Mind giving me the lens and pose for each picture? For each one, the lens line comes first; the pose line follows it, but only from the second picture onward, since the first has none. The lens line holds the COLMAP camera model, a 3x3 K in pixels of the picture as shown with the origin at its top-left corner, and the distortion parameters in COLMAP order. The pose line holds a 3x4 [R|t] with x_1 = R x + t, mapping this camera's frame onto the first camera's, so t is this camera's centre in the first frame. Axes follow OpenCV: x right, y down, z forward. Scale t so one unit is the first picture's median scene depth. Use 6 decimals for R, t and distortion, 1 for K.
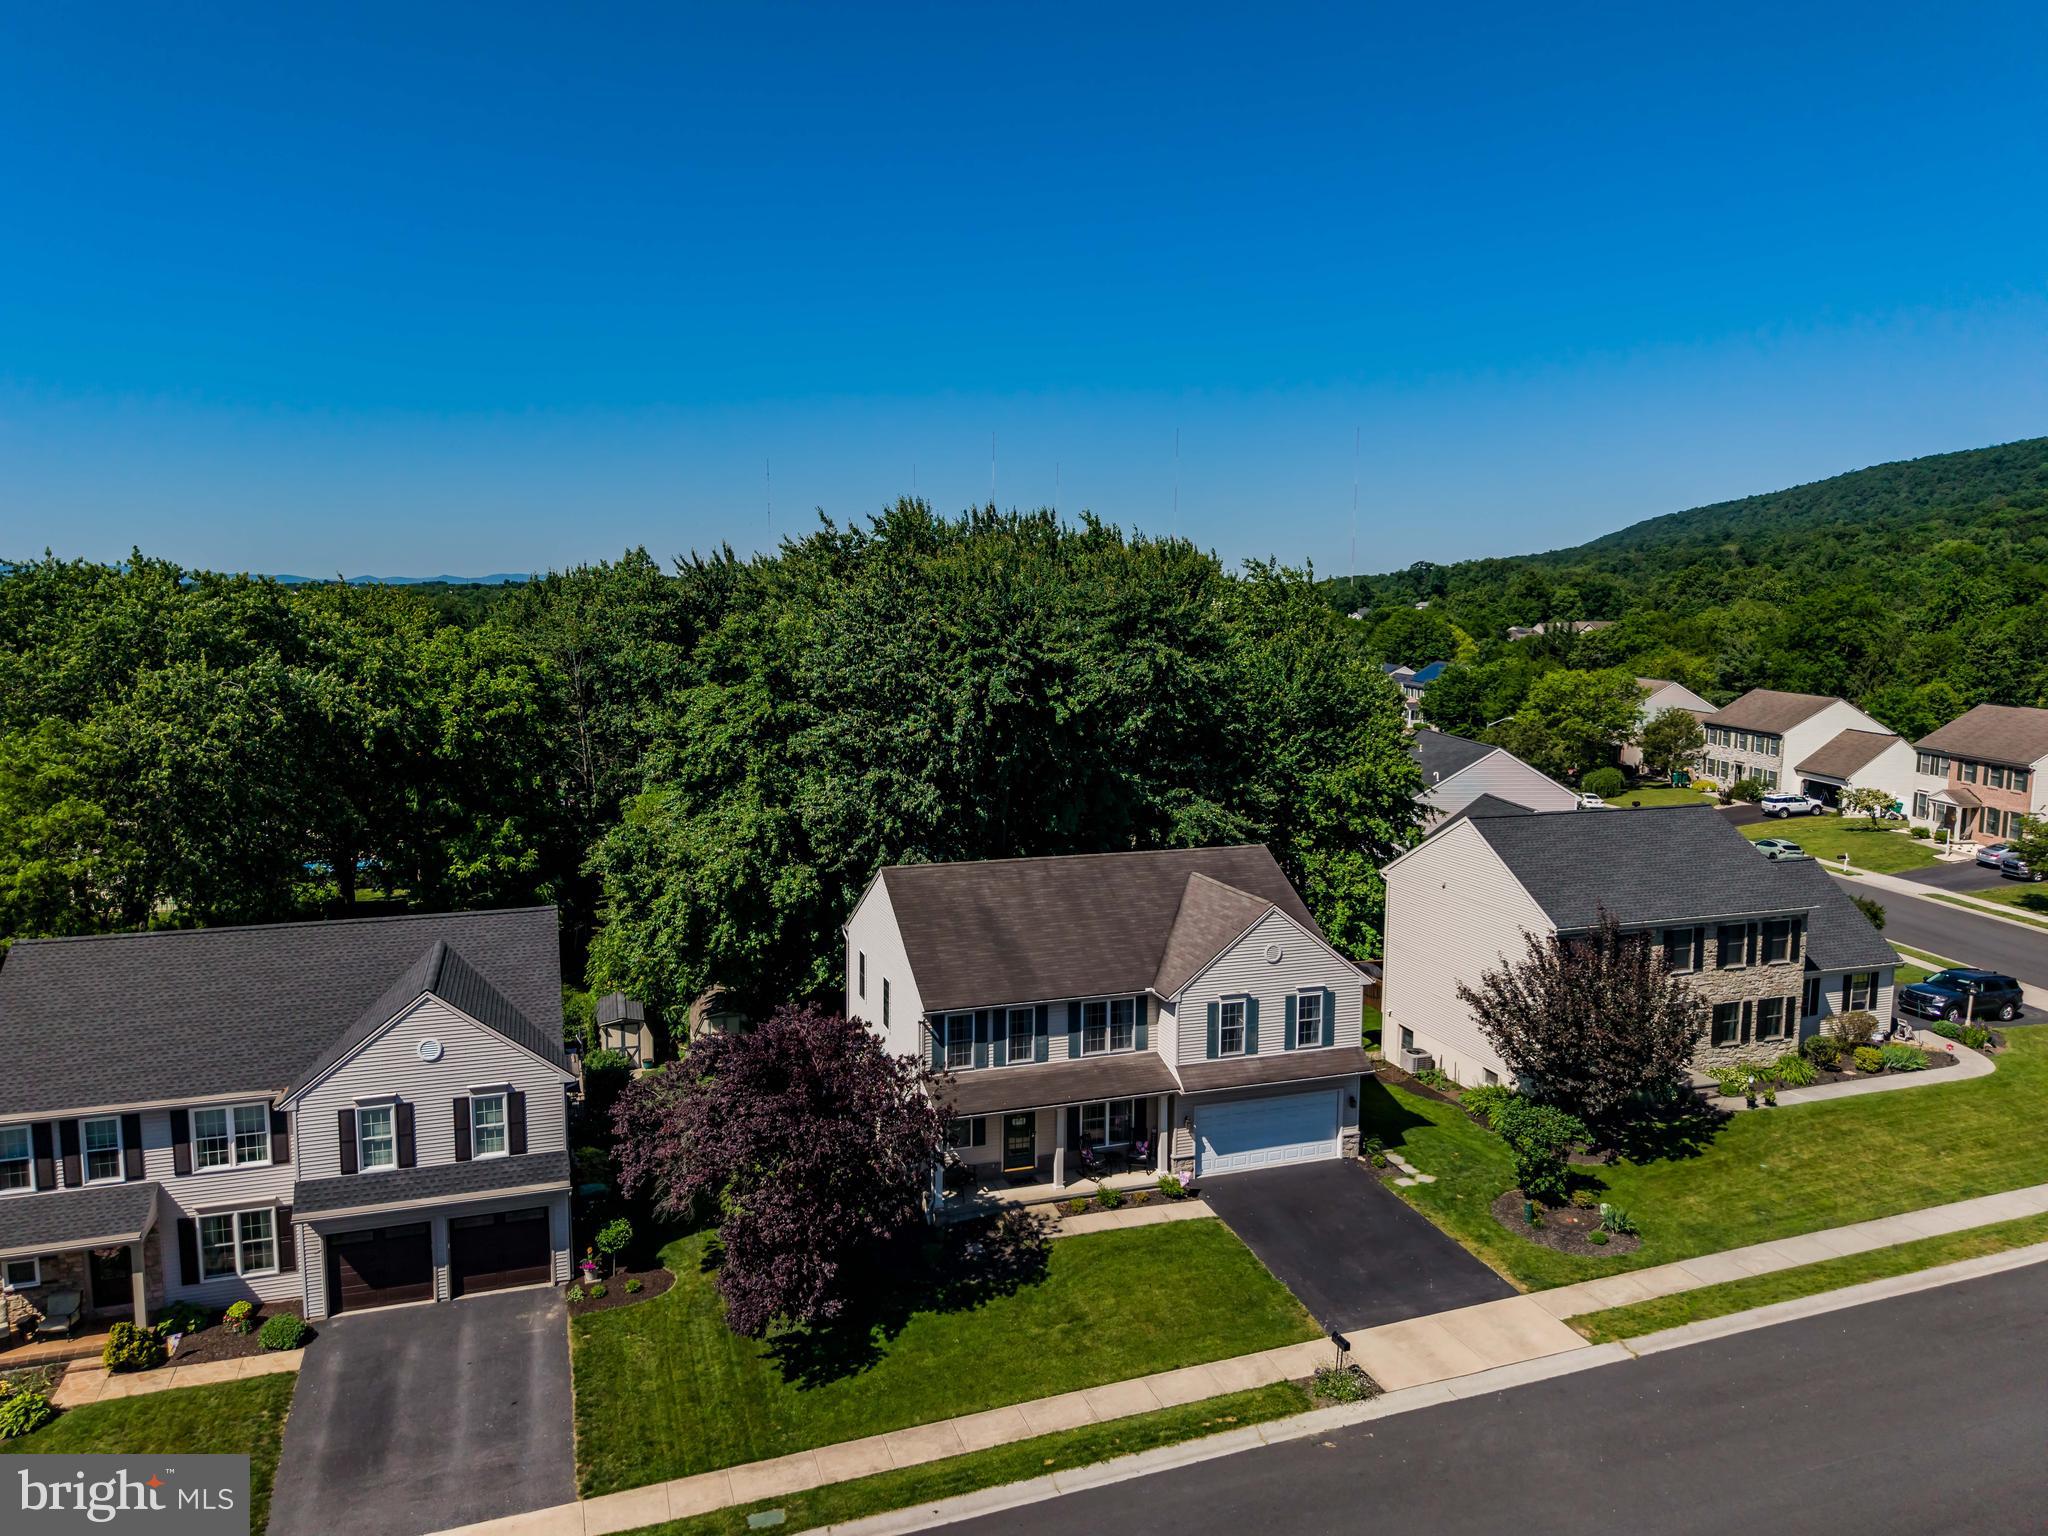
lens RADIAL K [[1391.9, 0, 960.1], [0, 1391.9, 771.4], [0, 0, 1]] dist [0.039653, -0.038757]
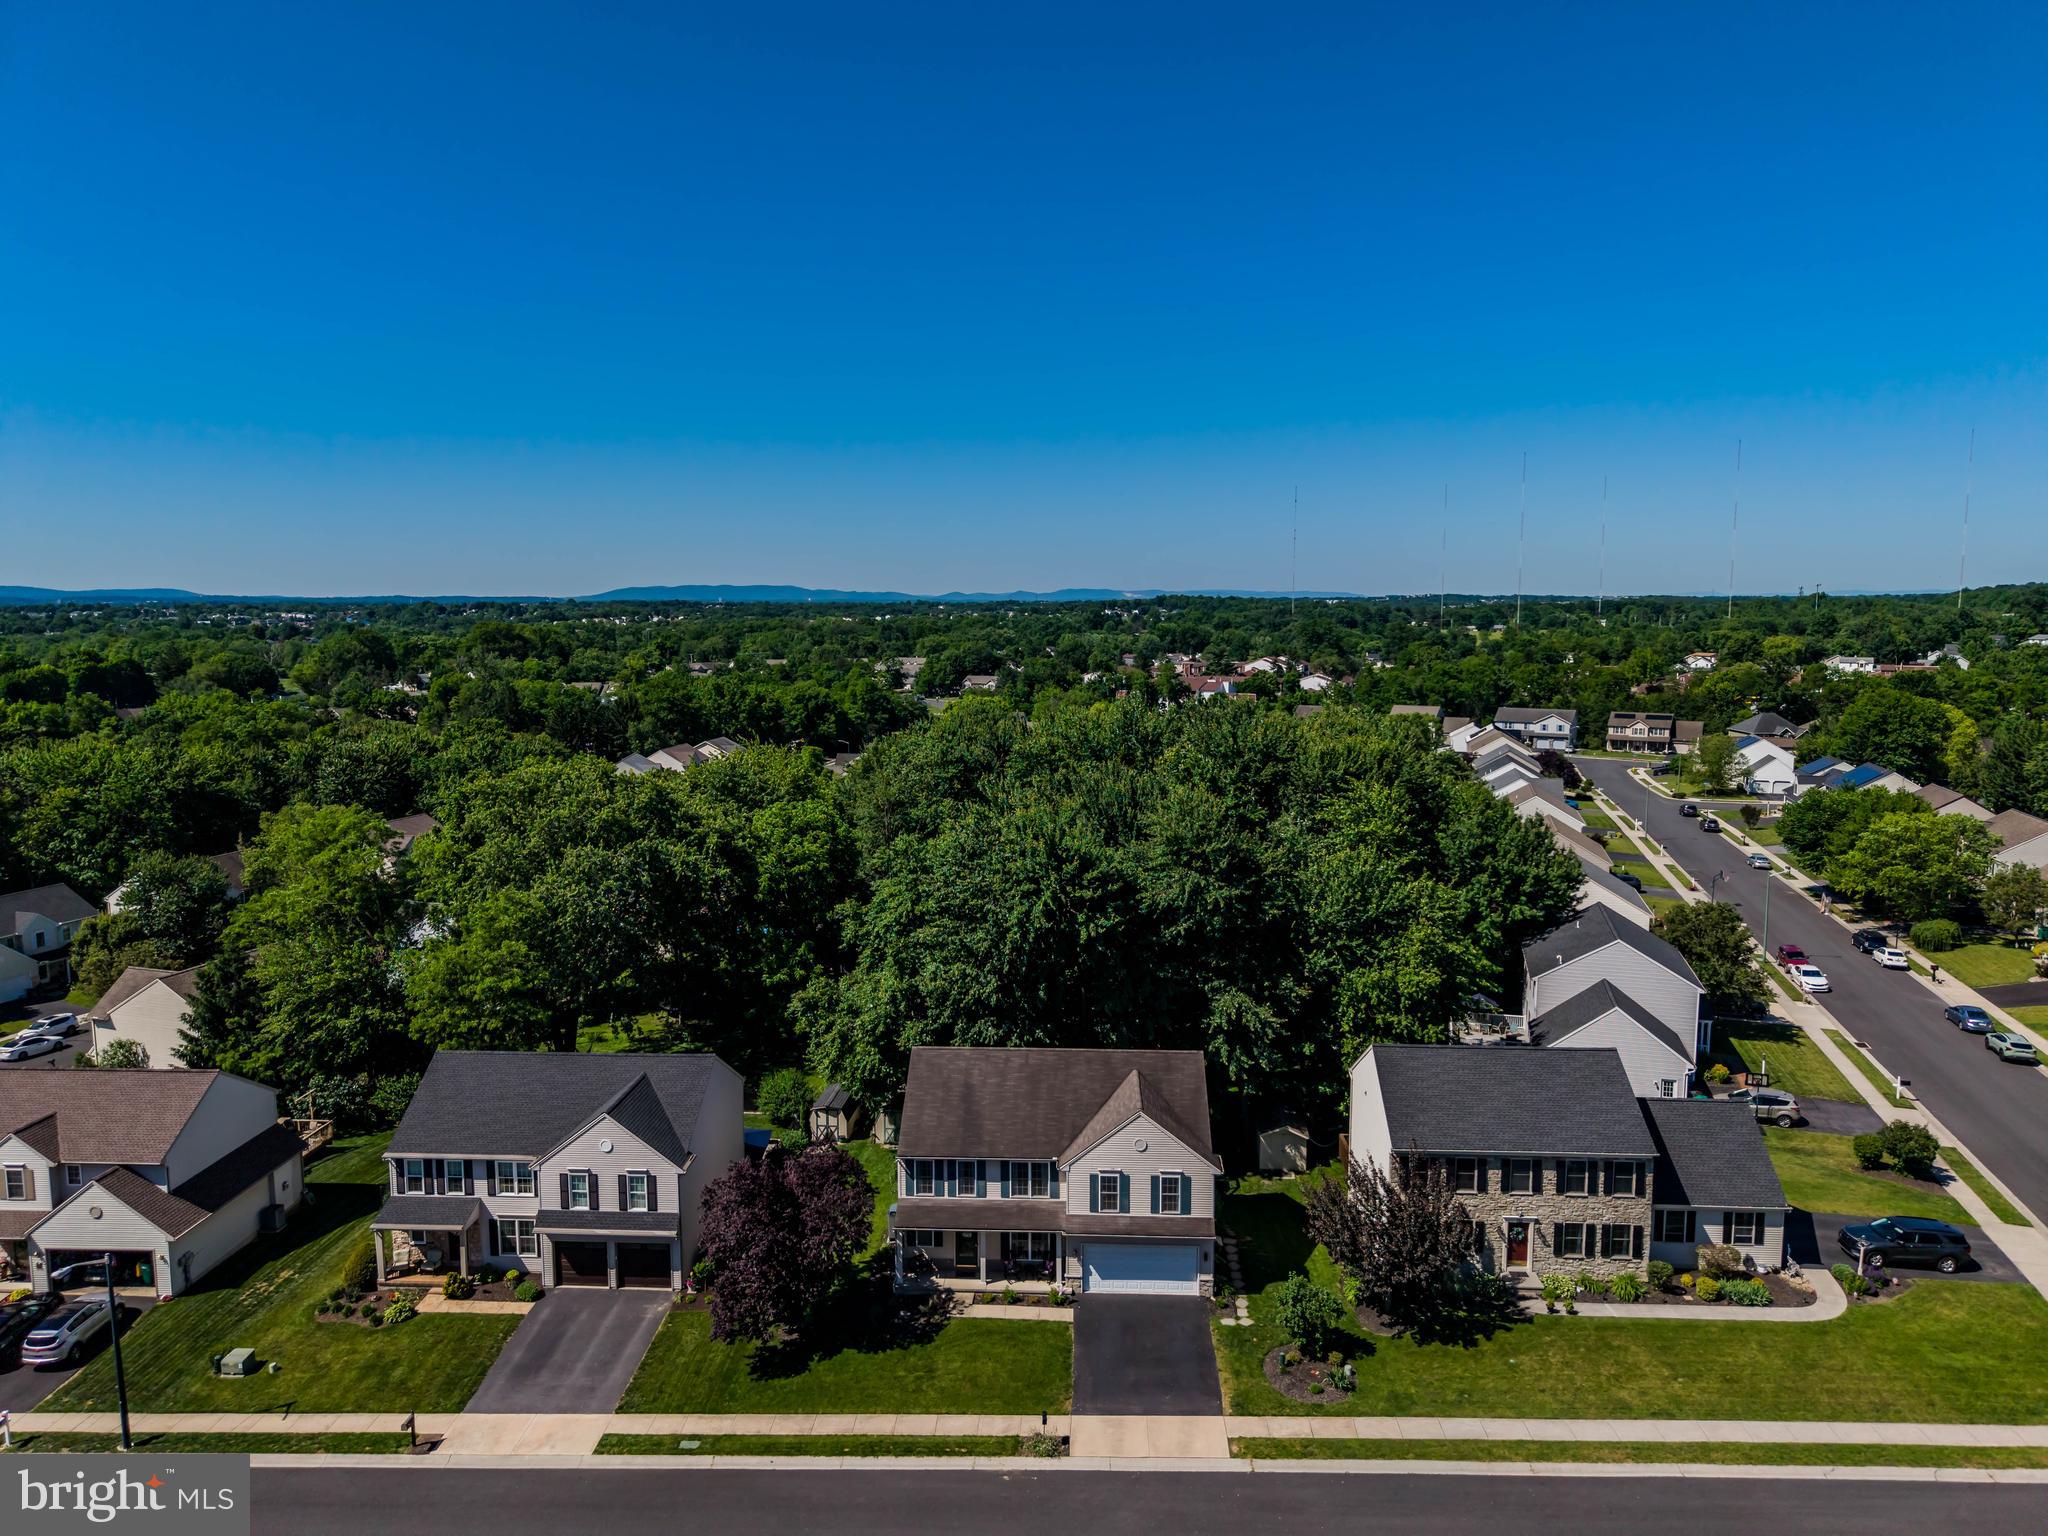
lens RADIAL K [[1441.8, 0, 1024.0], [0, 1441.8, 768.0], [0, 0, 1]] dist [0.017232, -0.006151]
pose [[0.923027, 0.039637, -0.382688, 0.668340], [-0.031815, 0.999136, 0.026750, -0.291151], [0.383417, -0.012515, 0.923490, -0.399092]]
